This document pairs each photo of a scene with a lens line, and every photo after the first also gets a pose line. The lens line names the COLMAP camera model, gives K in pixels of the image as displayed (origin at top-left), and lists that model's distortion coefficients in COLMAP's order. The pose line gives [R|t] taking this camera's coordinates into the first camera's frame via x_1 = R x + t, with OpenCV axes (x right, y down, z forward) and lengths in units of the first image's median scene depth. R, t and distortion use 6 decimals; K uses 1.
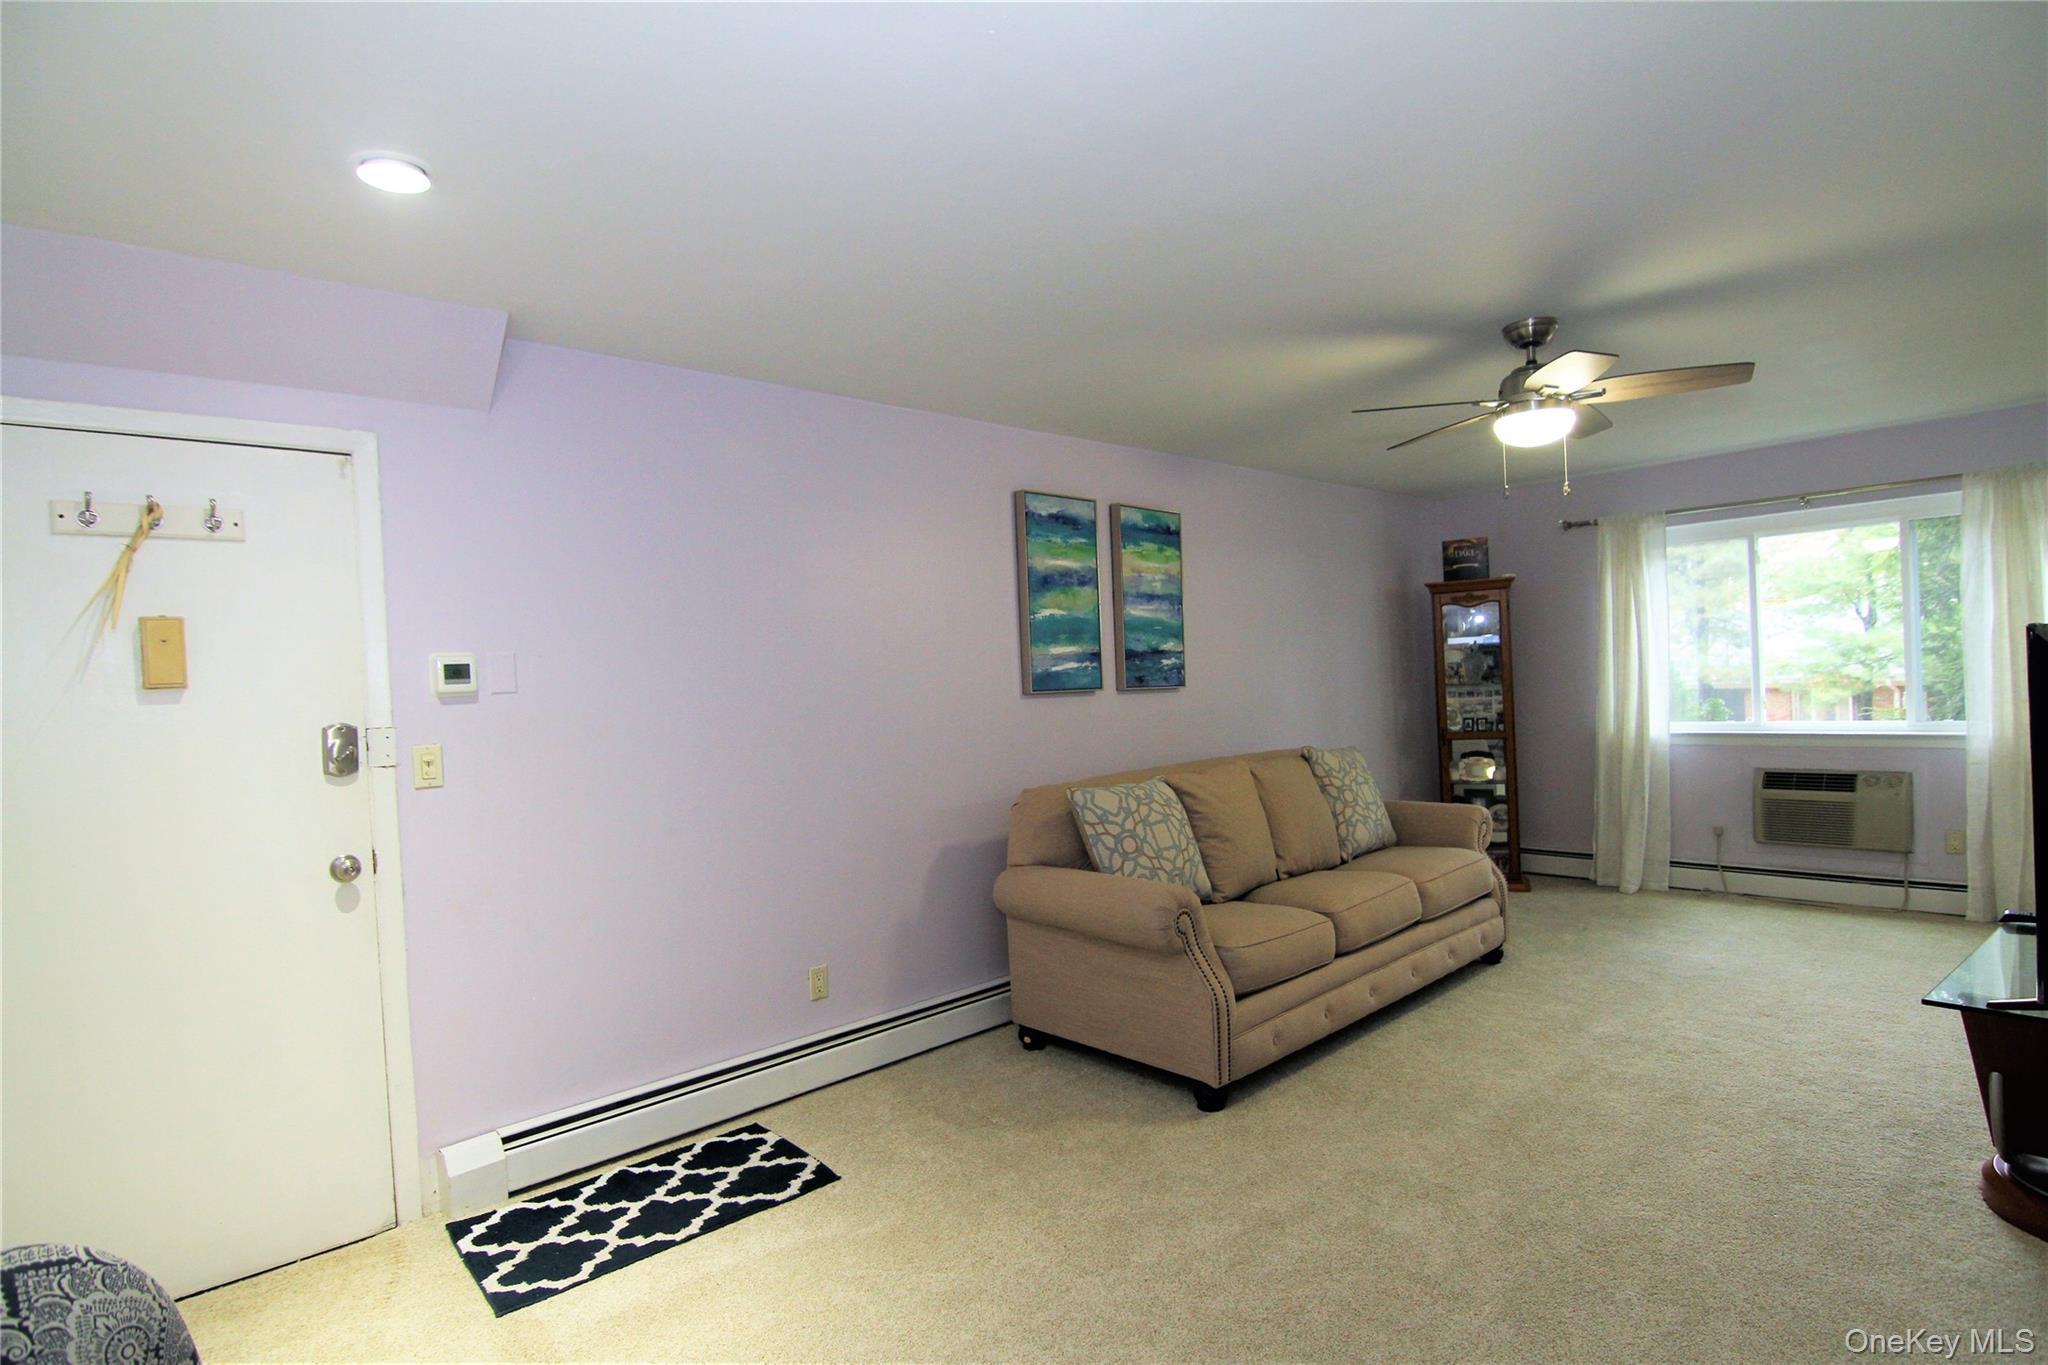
lens RADIAL K [[1051.3, 0, 1028.1], [0, 1051.3, 685.6], [0, 0, 1]] dist [-0.005817, -0.009694]
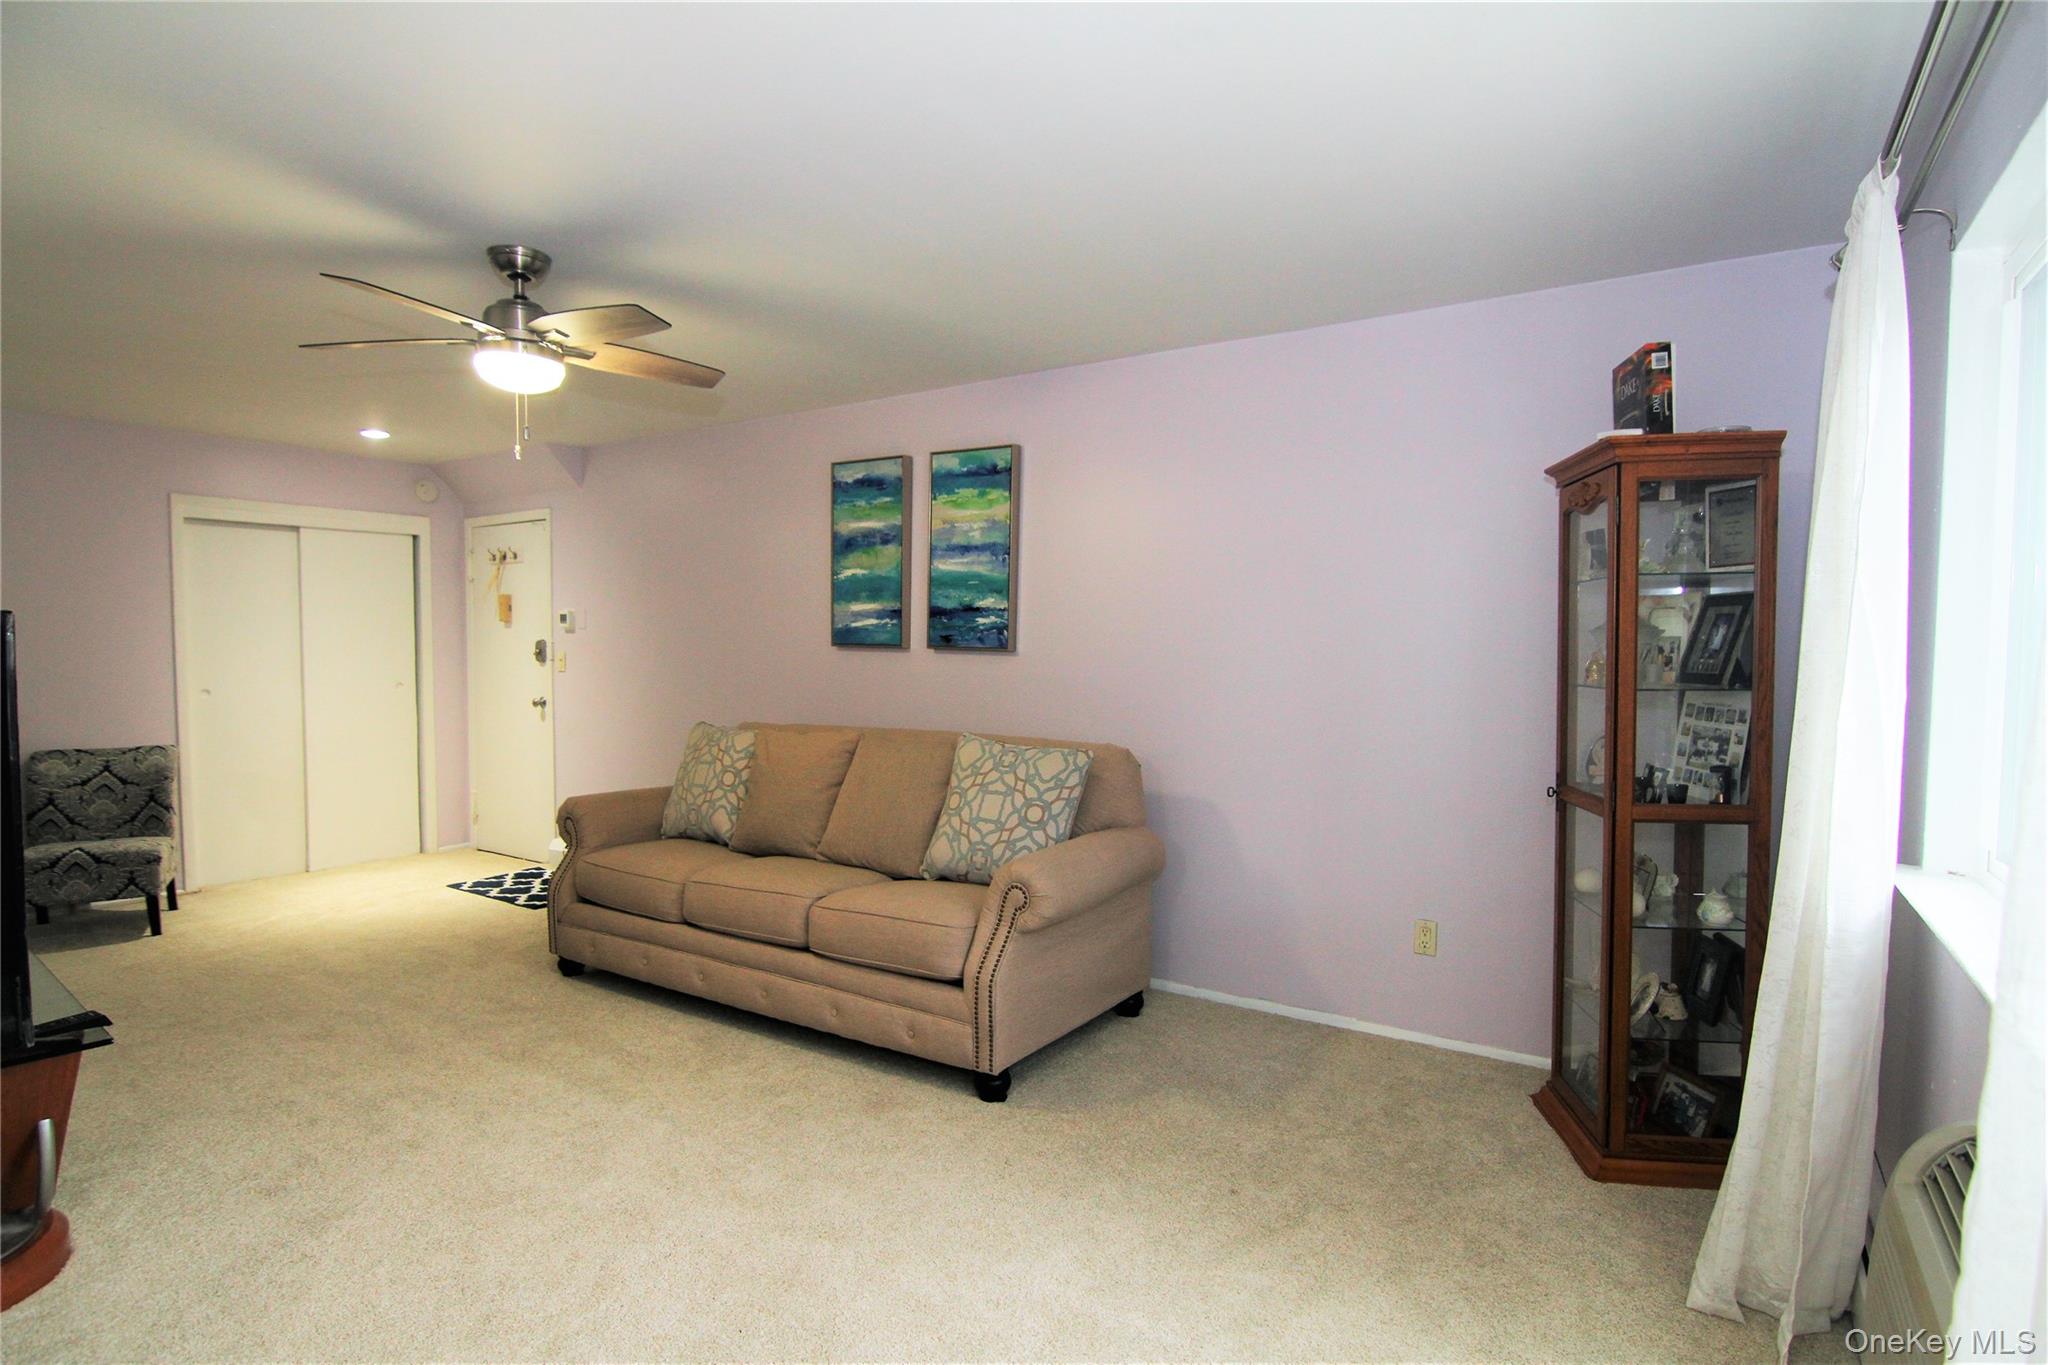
lens RADIAL K [[1051.3, 0, 994.7], [0, 1051.3, 678.2], [0, 0, 1]] dist [-0.005817, -0.009694]
pose [[0.220103, 0.080652, -0.972137, 1.026803], [-0.019758, 0.996740, 0.078220, -0.044983], [0.975277, 0.001991, 0.220979, 0.835894]]
